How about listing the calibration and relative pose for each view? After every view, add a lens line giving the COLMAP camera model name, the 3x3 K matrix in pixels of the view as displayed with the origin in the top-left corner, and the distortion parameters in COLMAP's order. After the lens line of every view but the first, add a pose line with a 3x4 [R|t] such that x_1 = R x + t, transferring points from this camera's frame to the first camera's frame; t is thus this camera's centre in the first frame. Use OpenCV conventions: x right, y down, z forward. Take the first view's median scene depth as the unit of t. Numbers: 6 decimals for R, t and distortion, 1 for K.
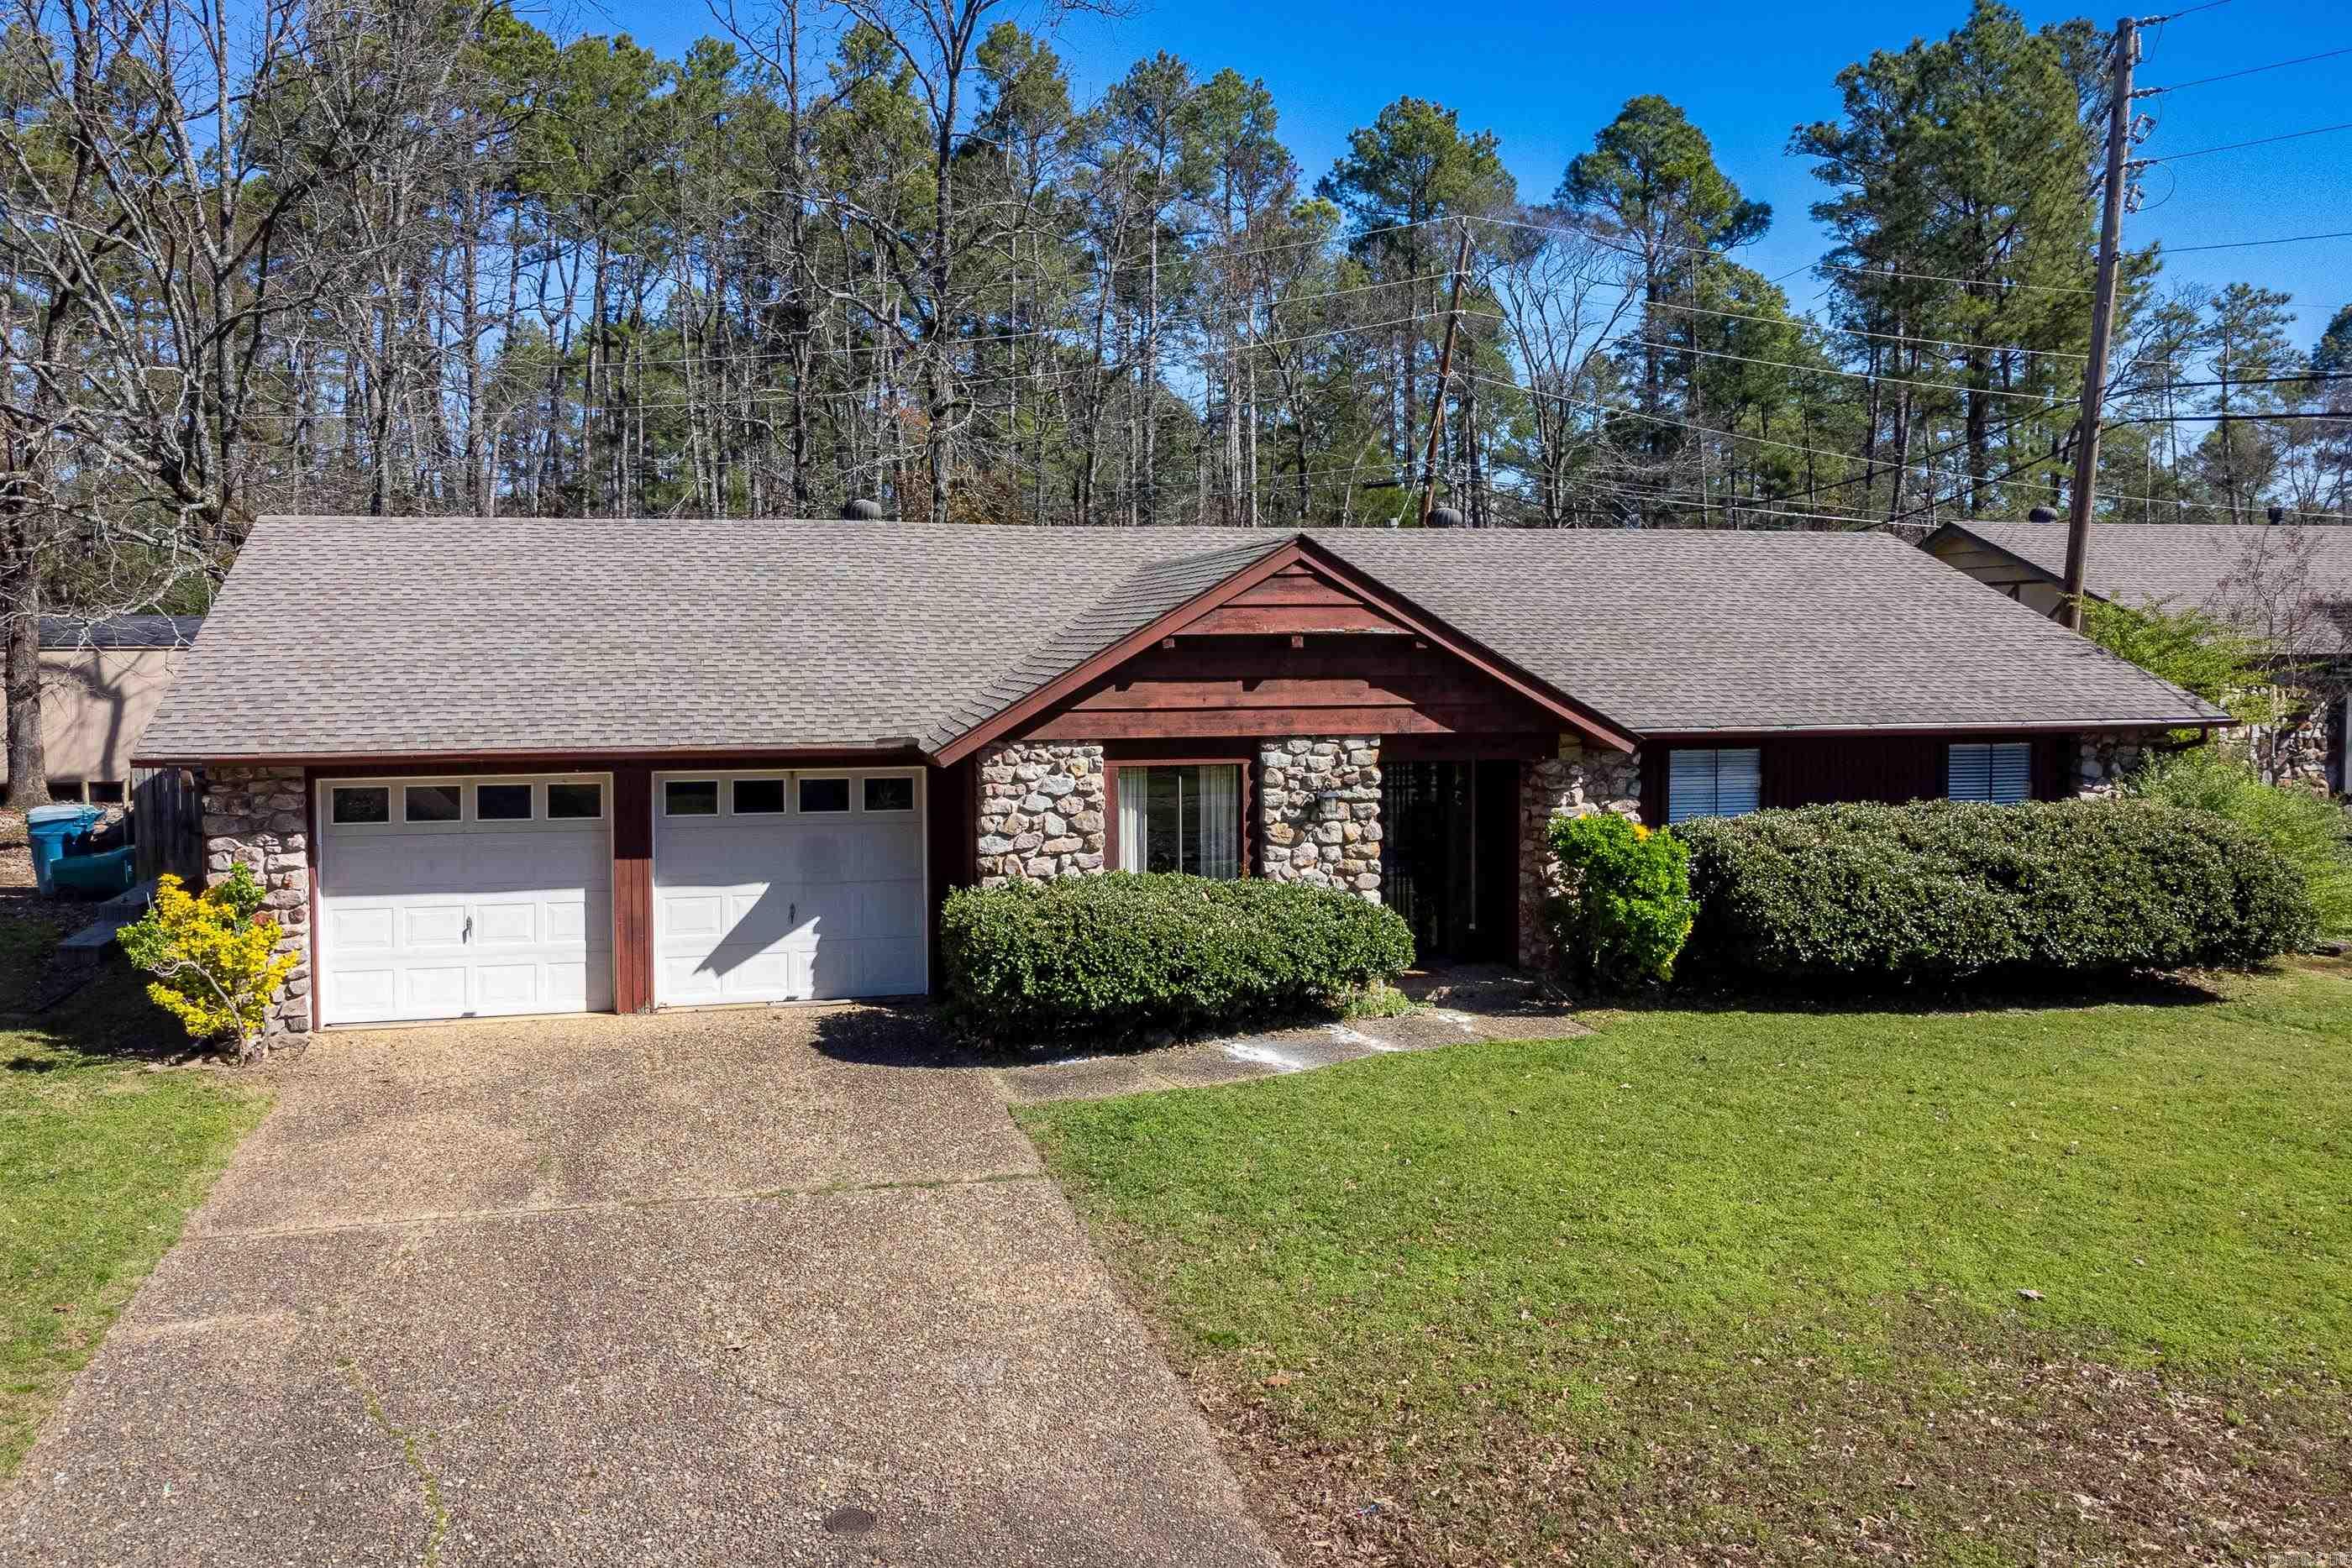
lens RADIAL K [[1848.5, 0, 1155.5], [0, 1848.5, 784.4], [0, 0, 1]] dist [0.010465, 0.003774]
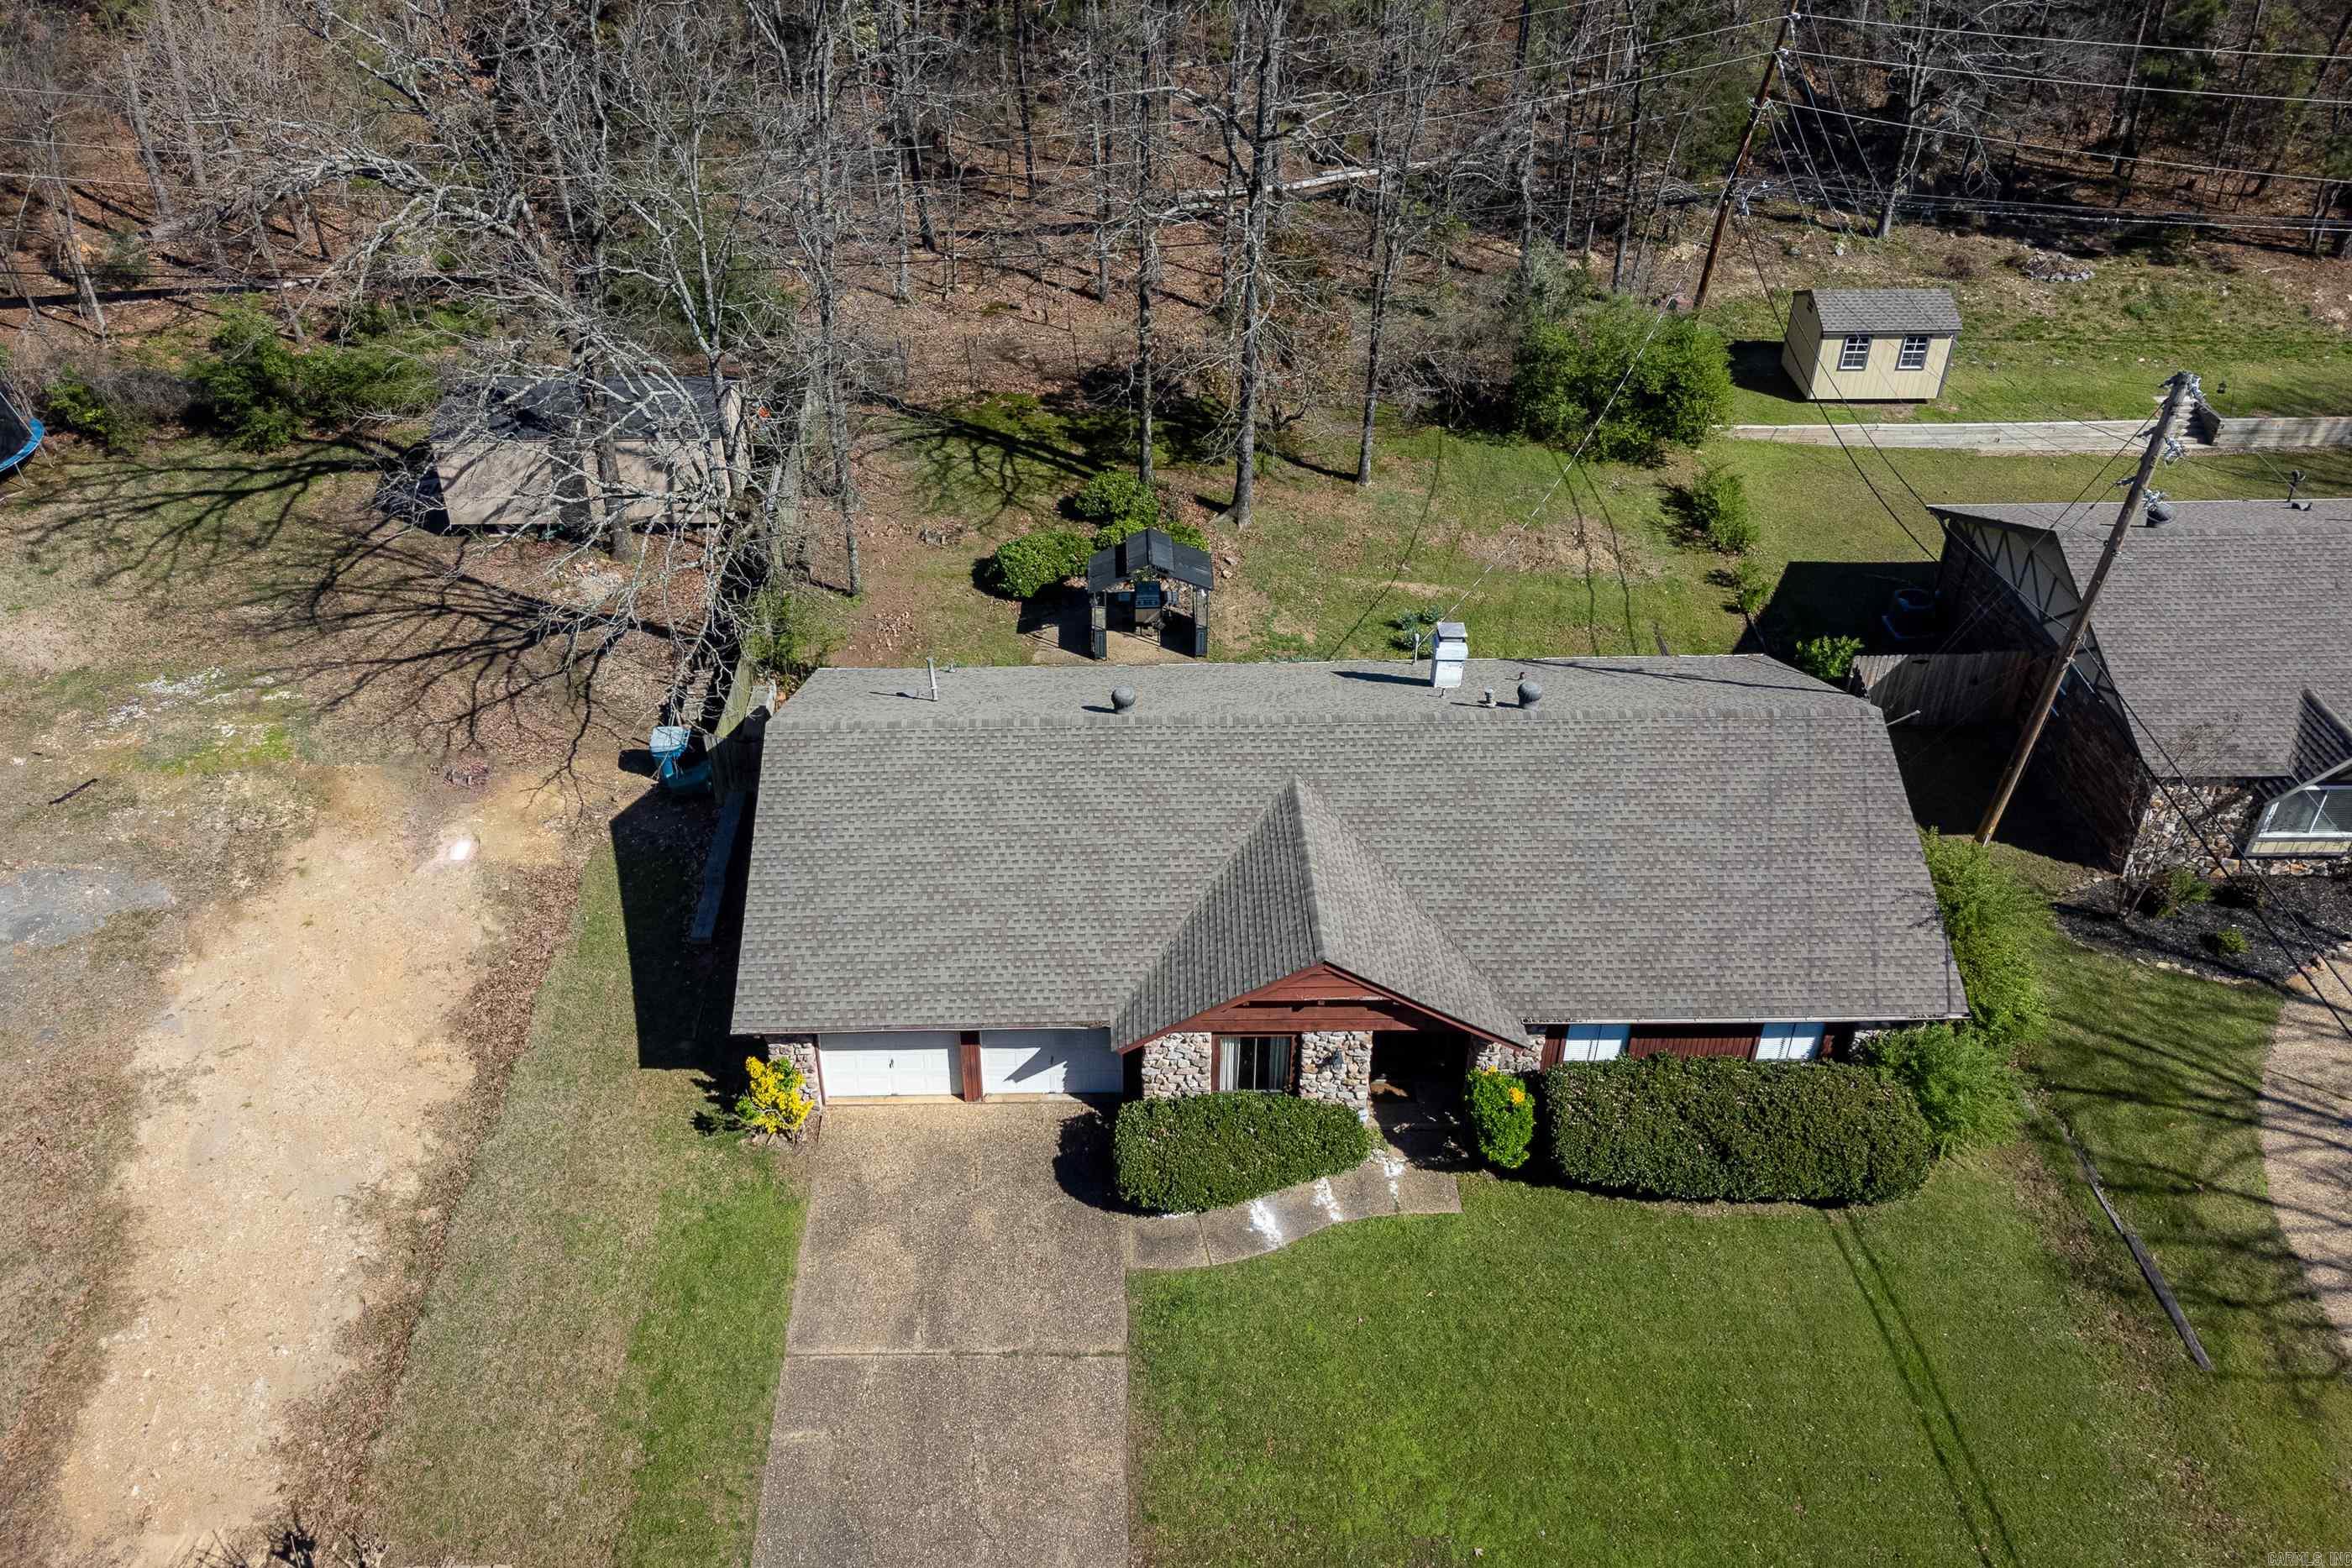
lens RADIAL K [[1848.5, 0, 1193.7], [0, 1848.5, 770.0], [0, 0, 1]] dist [0.010465, 0.003774]
pose [[0.970547, 0.153131, -0.185982, 0.286185], [-0.025847, 0.833723, 0.551577, -1.398810], [0.239522, -0.530524, 0.813126, -0.398988]]
